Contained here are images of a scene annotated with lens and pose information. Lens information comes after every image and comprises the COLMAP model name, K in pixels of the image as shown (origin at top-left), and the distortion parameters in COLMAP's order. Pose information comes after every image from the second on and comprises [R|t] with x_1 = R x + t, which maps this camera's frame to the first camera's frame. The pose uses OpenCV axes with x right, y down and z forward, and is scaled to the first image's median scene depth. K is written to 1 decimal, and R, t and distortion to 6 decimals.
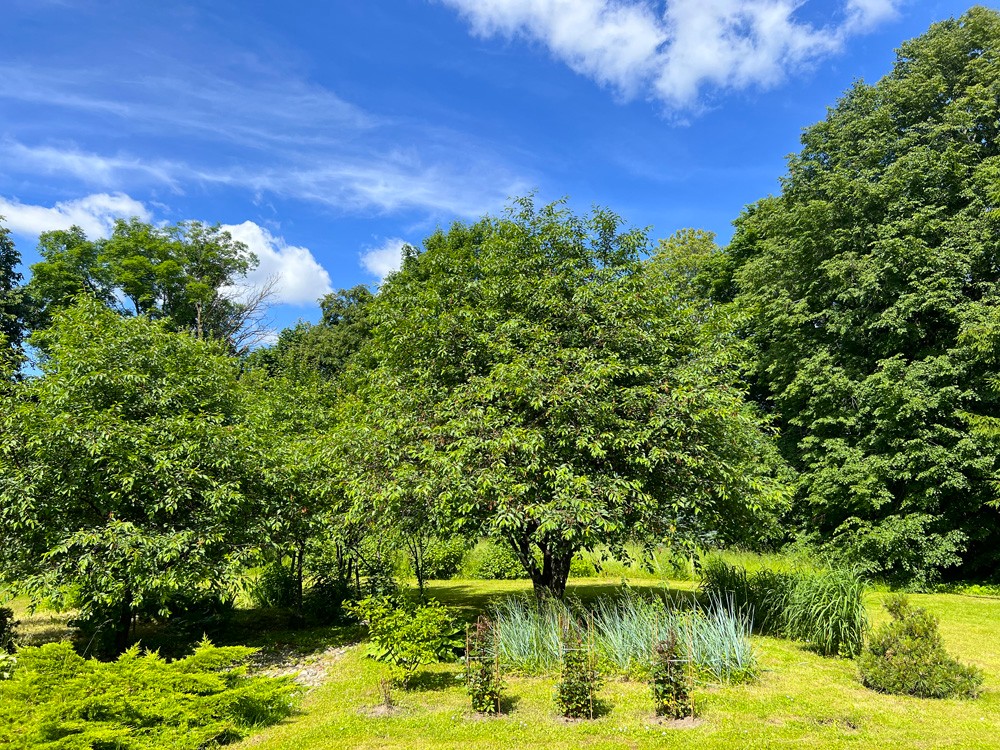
lens RADIAL K [[755.8, 0, 500.0], [0, 755.8, 375.0], [0, 0, 1]] dist [0.005869, 0.000011]
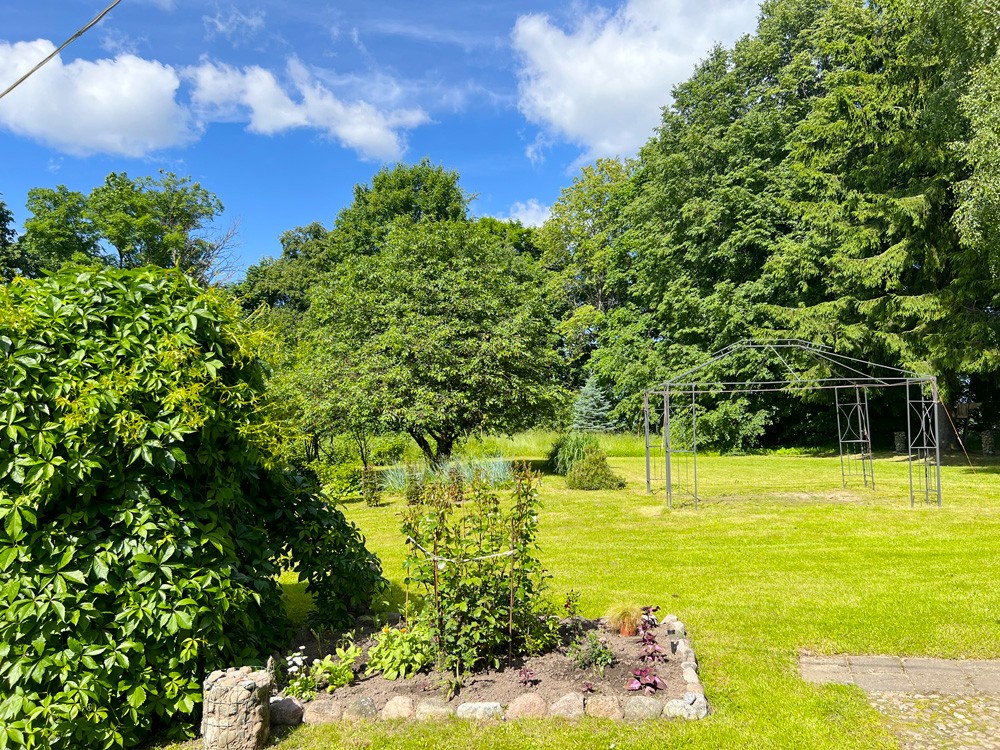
lens RADIAL K [[766.4, 0, 500.0], [0, 766.4, 375.0], [0, 0, 1]] dist [0.006833, 0.005704]
pose [[0.998336, -0.048996, 0.030412, 0.083493], [0.044665, 0.990557, 0.129621, -0.053178], [-0.036476, -0.128047, 0.991097, -0.319344]]
